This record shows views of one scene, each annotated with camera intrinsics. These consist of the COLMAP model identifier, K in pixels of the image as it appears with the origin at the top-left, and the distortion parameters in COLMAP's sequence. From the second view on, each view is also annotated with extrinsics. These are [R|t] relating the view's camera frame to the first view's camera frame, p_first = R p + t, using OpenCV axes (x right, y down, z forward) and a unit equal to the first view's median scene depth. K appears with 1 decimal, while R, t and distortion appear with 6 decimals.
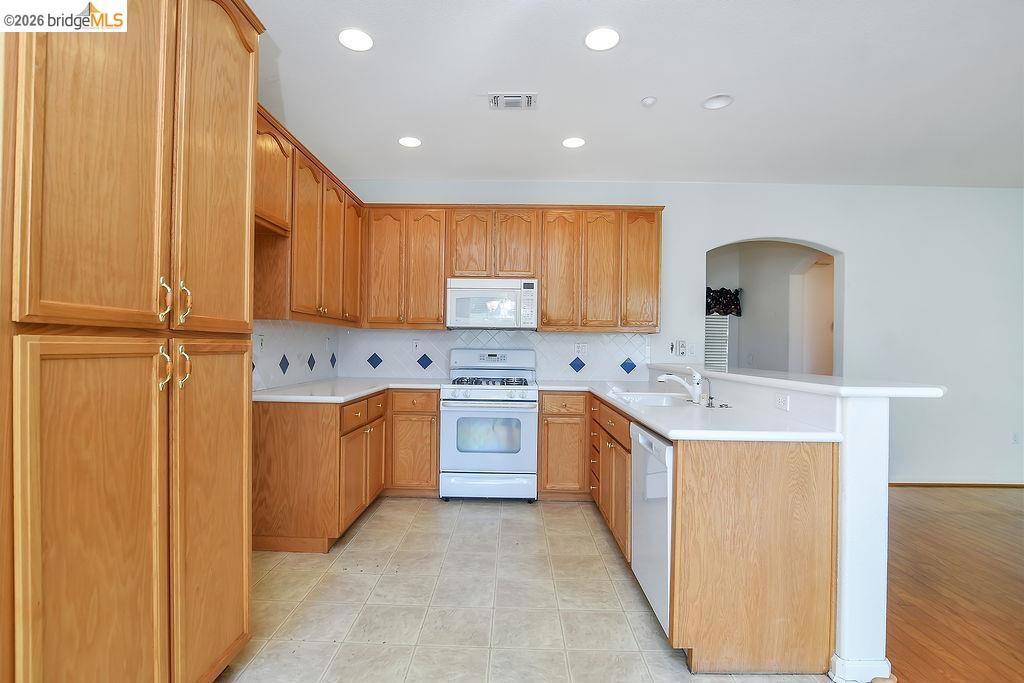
lens RADIAL K [[496.7, 0, 505.9], [0, 496.7, 345.3], [0, 0, 1]] dist [-0.027889, 0.005006]
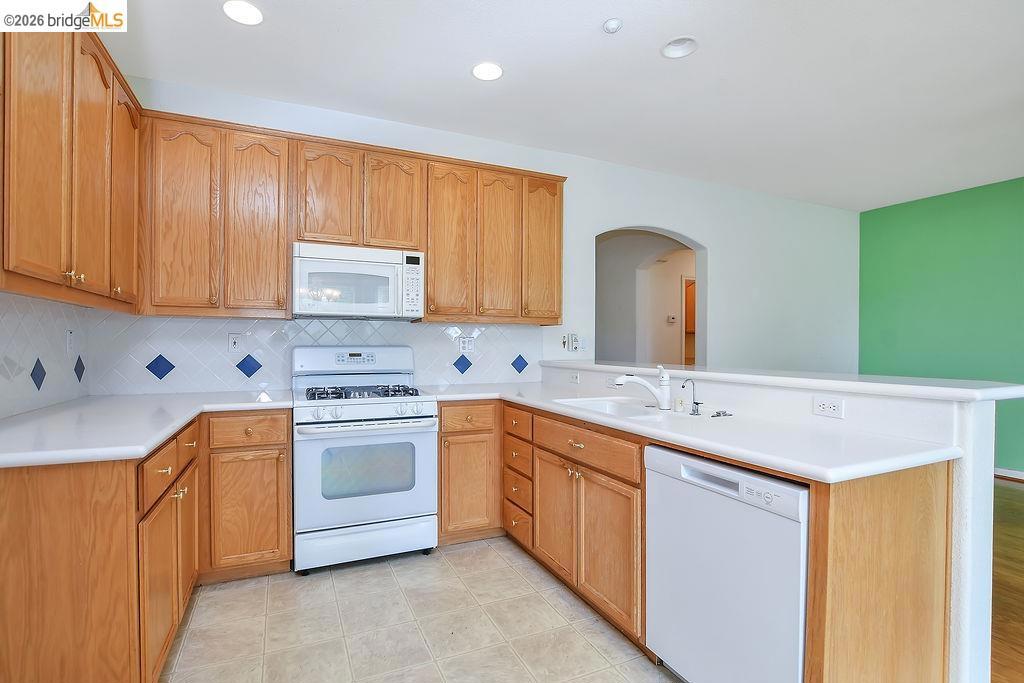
lens RADIAL K [[496.7, 0, 512.6], [0, 496.7, 345.2], [0, 0, 1]] dist [-0.027889, 0.005006]
pose [[0.901952, -0.012331, 0.431660, -0.166689], [0.007737, 0.999893, 0.012397, -0.001274], [-0.431767, -0.007842, 0.901951, 0.316023]]
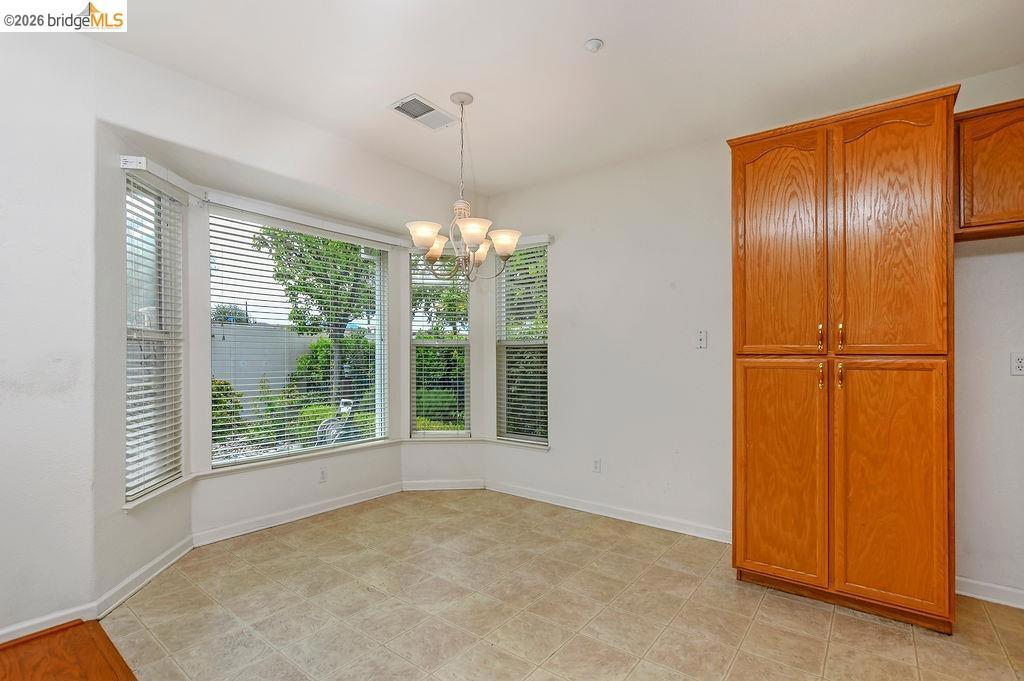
lens RADIAL K [[496.7, 0, 518.9], [0, 496.7, 348.1], [0, 0, 1]] dist [-0.027889, 0.005006]
pose [[-0.592397, -0.027293, -0.805184, 0.535306], [-0.009883, 0.999597, -0.026612, 0.001593], [0.805586, -0.007807, -0.592428, 0.450705]]
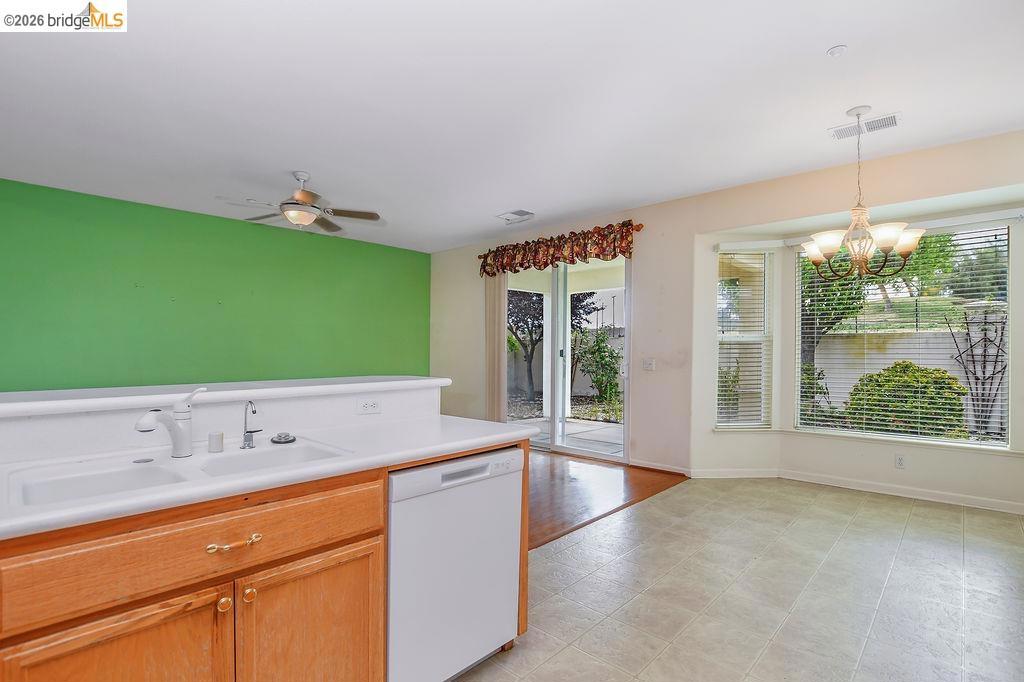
lens RADIAL K [[496.7, 0, 500.4], [0, 496.7, 360.9], [0, 0, 1]] dist [-0.027889, 0.005006]
pose [[-0.740287, -0.029393, 0.671648, -0.176021], [-0.015301, 0.999522, 0.026877, -0.002121], [-0.672117, 0.009620, -0.740383, 0.971506]]
